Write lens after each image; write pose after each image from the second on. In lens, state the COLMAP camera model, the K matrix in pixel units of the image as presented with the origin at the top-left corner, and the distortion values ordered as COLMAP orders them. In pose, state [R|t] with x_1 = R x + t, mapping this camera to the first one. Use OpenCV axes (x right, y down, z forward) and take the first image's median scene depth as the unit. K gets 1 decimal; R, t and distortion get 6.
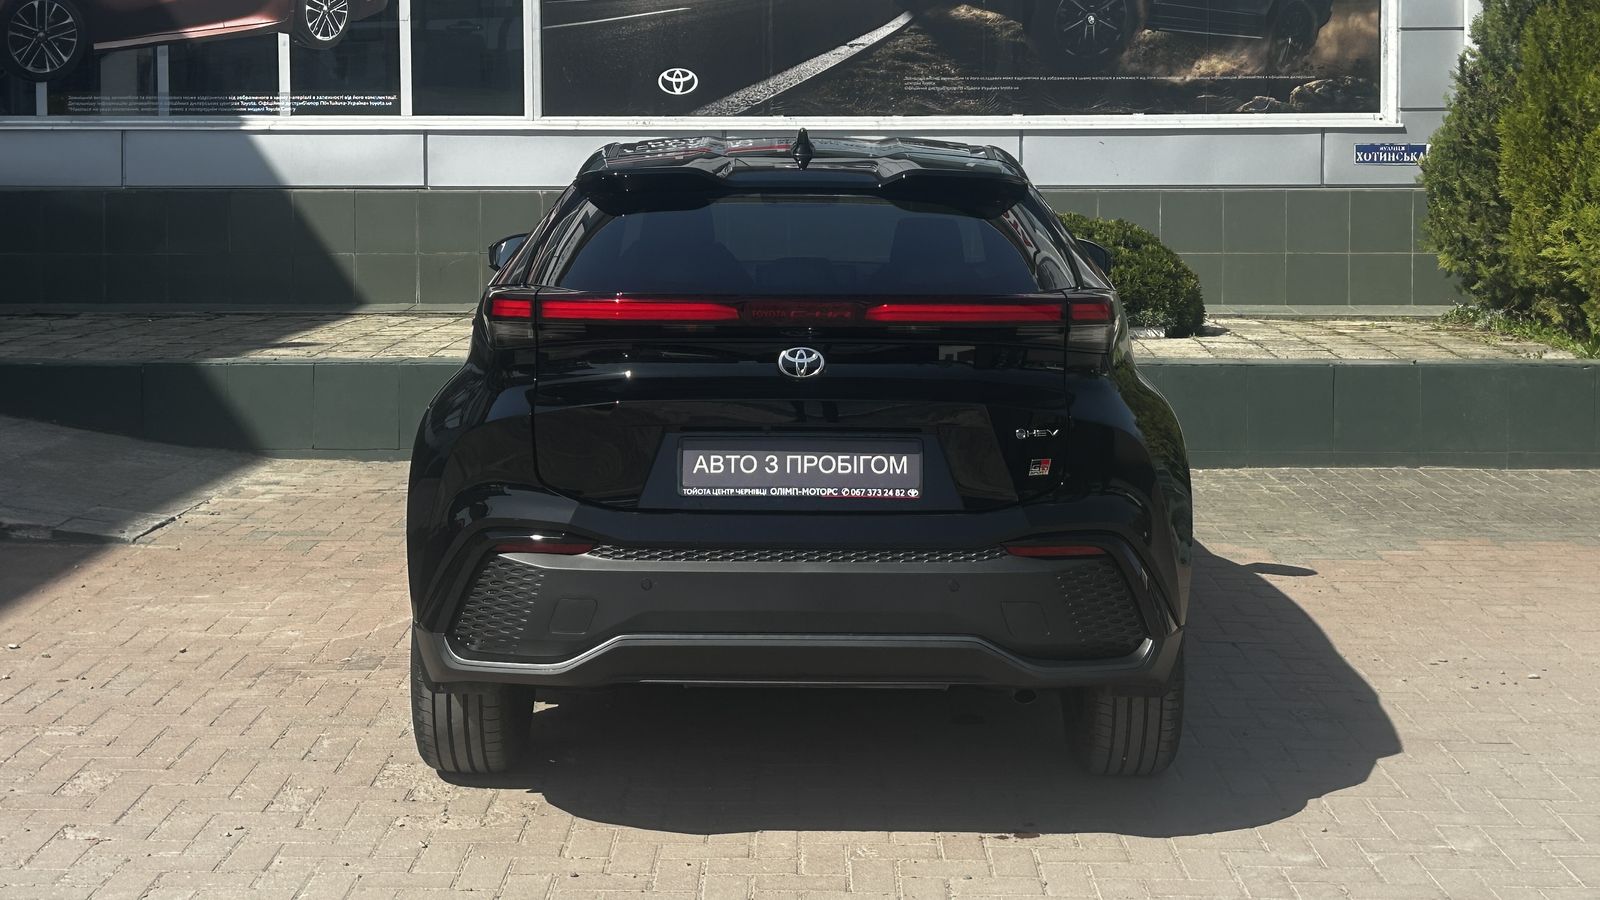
lens RADIAL K [[2100.4, 0, 809.5], [0, 2100.4, 279.7], [0, 0, 1]] dist [0.200199, -0.521504]
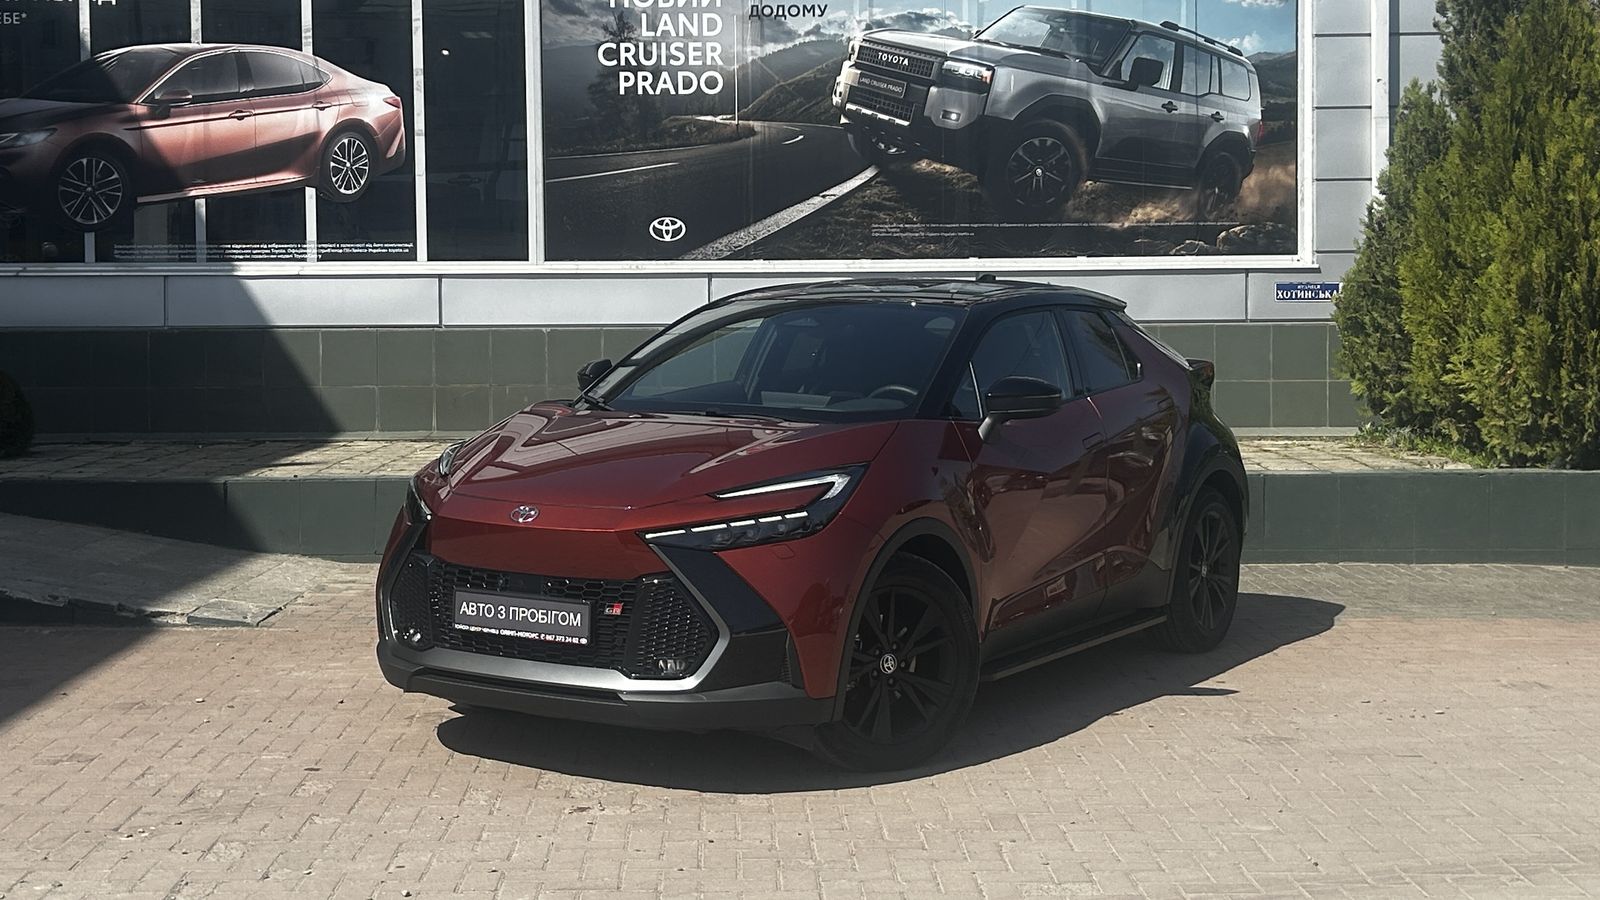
lens RADIAL K [[2077.3, 0, 770.0], [0, 2077.3, 401.5], [0, 0, 1]] dist [0.200425, -0.527254]
pose [[0.999748, -0.005757, 0.021697, -0.032962], [0.005937, 0.999948, -0.008251, 0.005868], [-0.021648, 0.008378, 0.999731, -0.095782]]
